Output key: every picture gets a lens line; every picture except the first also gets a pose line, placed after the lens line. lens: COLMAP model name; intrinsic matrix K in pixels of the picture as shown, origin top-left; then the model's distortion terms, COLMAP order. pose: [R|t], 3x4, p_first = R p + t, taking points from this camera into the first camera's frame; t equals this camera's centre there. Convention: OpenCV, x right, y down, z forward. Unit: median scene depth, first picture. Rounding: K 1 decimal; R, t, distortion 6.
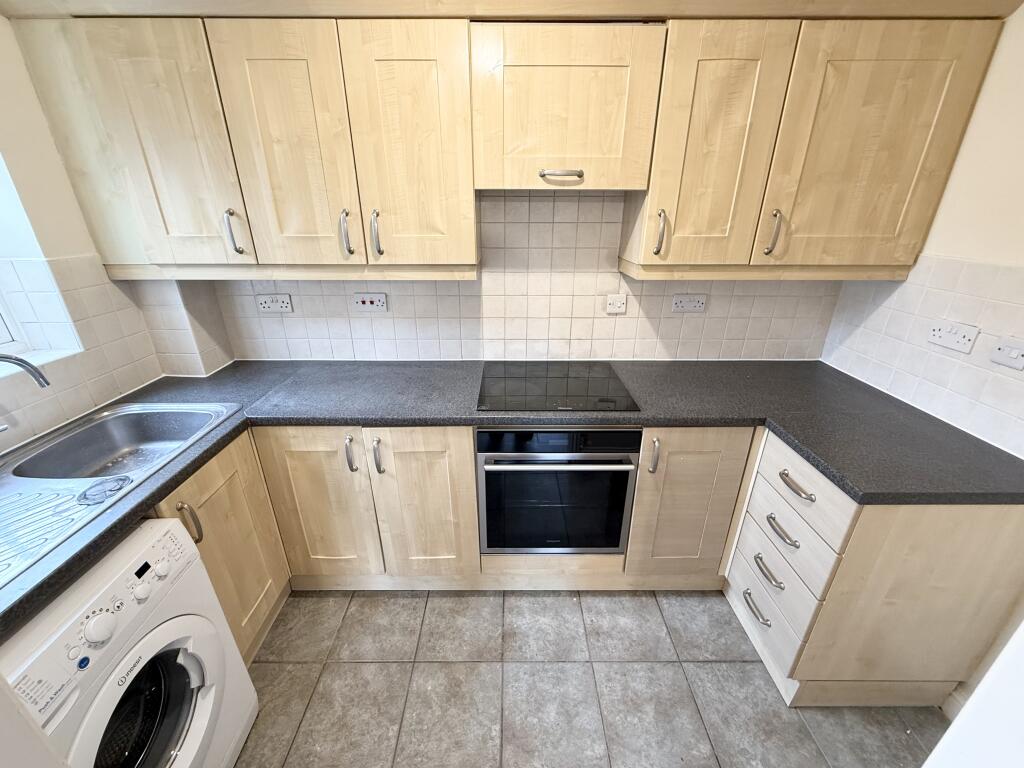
lens RADIAL K [[408.1, 0, 509.7], [0, 408.1, 383.0], [0, 0, 1]] dist [-0.000117, 0.000267]
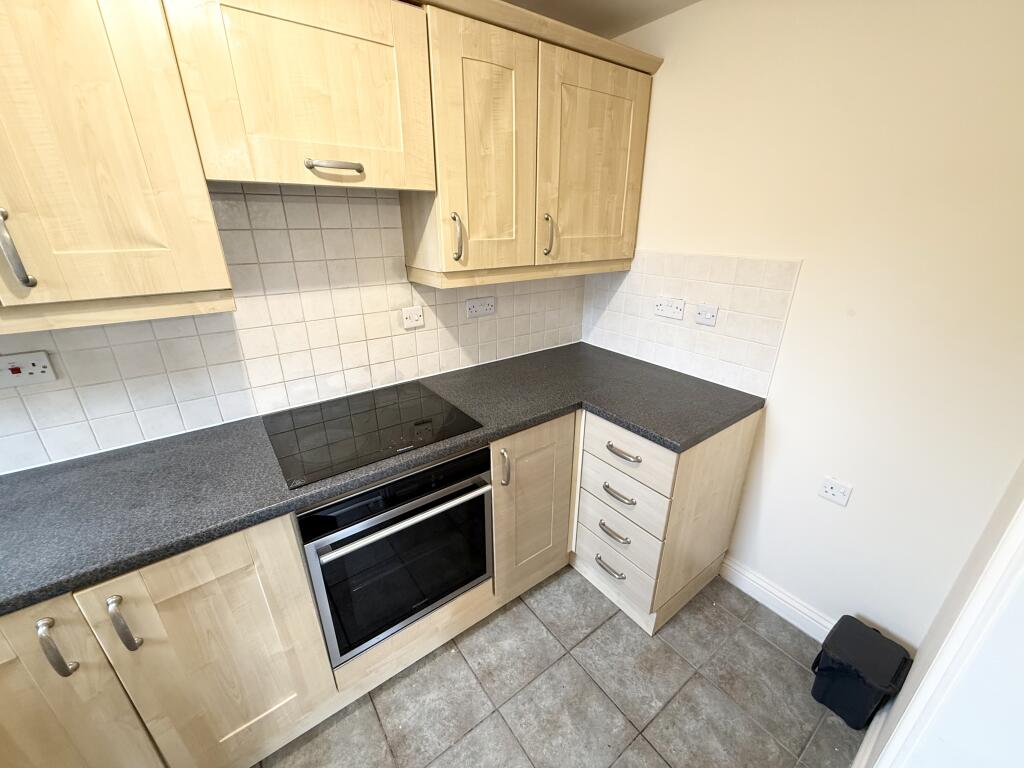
lens RADIAL K [[408.1, 0, 509.7], [0, 408.1, 383.0], [0, 0, 1]] dist [-0.000117, 0.000267]
pose [[0.804908, -0.219367, 0.551364, -0.121580], [0.230263, 0.971817, 0.050500, -0.060306], [-0.546903, 0.086311, 0.832735, 0.176272]]
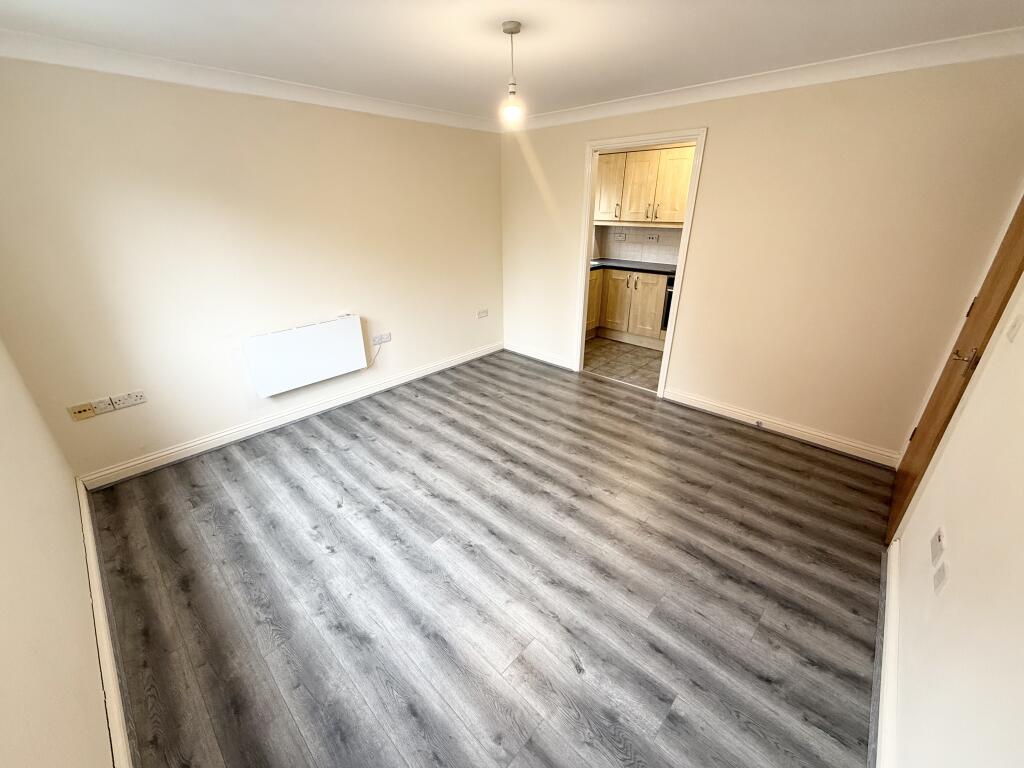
lens RADIAL K [[408.1, 0, 509.7], [0, 408.1, 383.0], [0, 0, 1]] dist [-0.000117, 0.000267]
pose [[0.726704, 0.272721, -0.630496, 1.144500], [-0.263127, 0.958326, 0.111246, 0.814419], [0.634560, 0.085057, 0.768179, -1.938081]]
